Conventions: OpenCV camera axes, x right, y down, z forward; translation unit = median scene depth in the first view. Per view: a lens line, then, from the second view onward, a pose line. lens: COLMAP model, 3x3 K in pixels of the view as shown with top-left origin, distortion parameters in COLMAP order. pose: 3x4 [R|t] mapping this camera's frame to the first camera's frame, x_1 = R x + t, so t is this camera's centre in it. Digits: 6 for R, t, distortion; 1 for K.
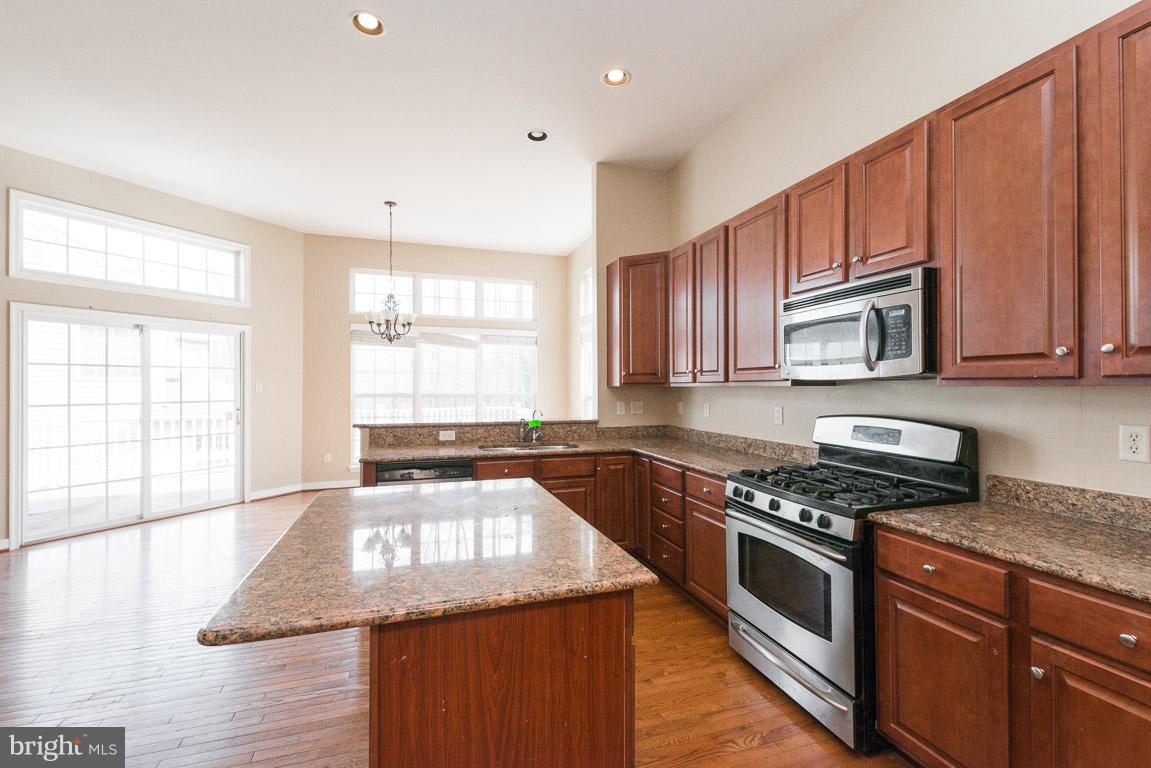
lens RADIAL K [[498.2, 0, 580.4], [0, 498.2, 384.0], [0, 0, 1]] dist [0.005343, -0.000038]
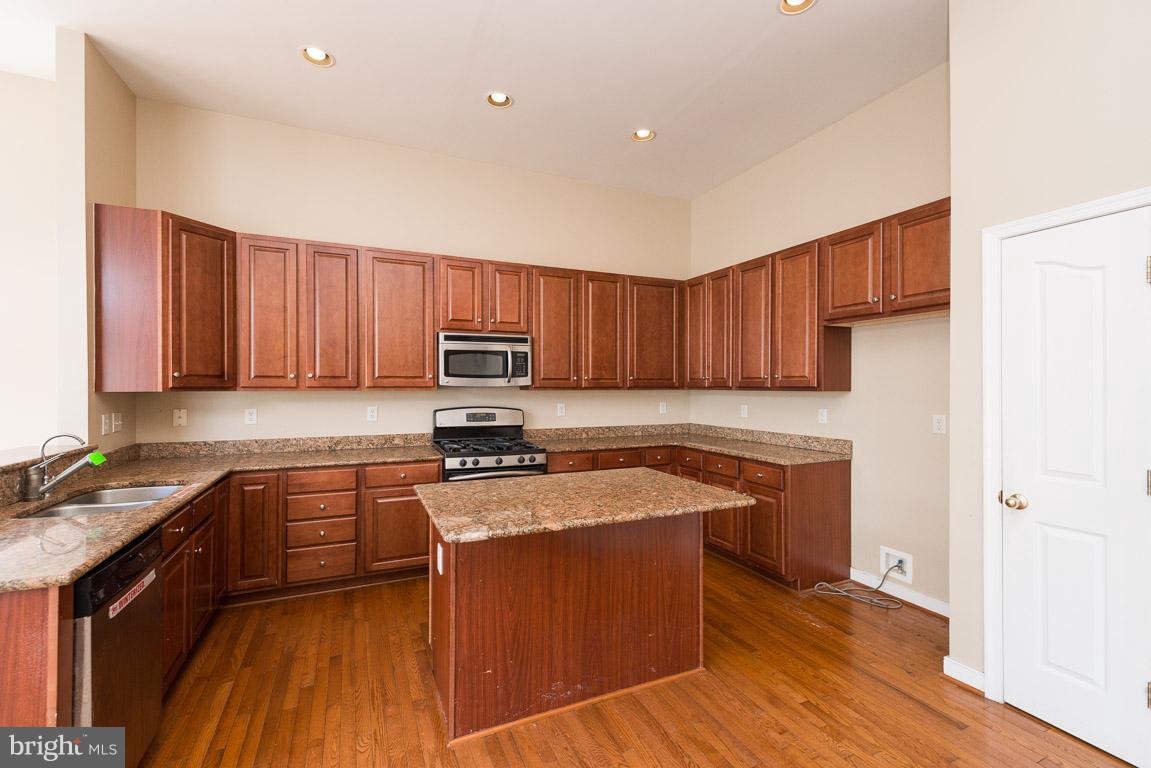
lens RADIAL K [[498.2, 0, 579.0], [0, 498.2, 385.7], [0, 0, 1]] dist [0.005343, -0.000038]
pose [[-0.115375, -0.000323, 0.993322, -1.296217], [-0.008374, 0.999965, -0.000648, -0.014758], [-0.993287, -0.008393, -0.115373, 0.905328]]
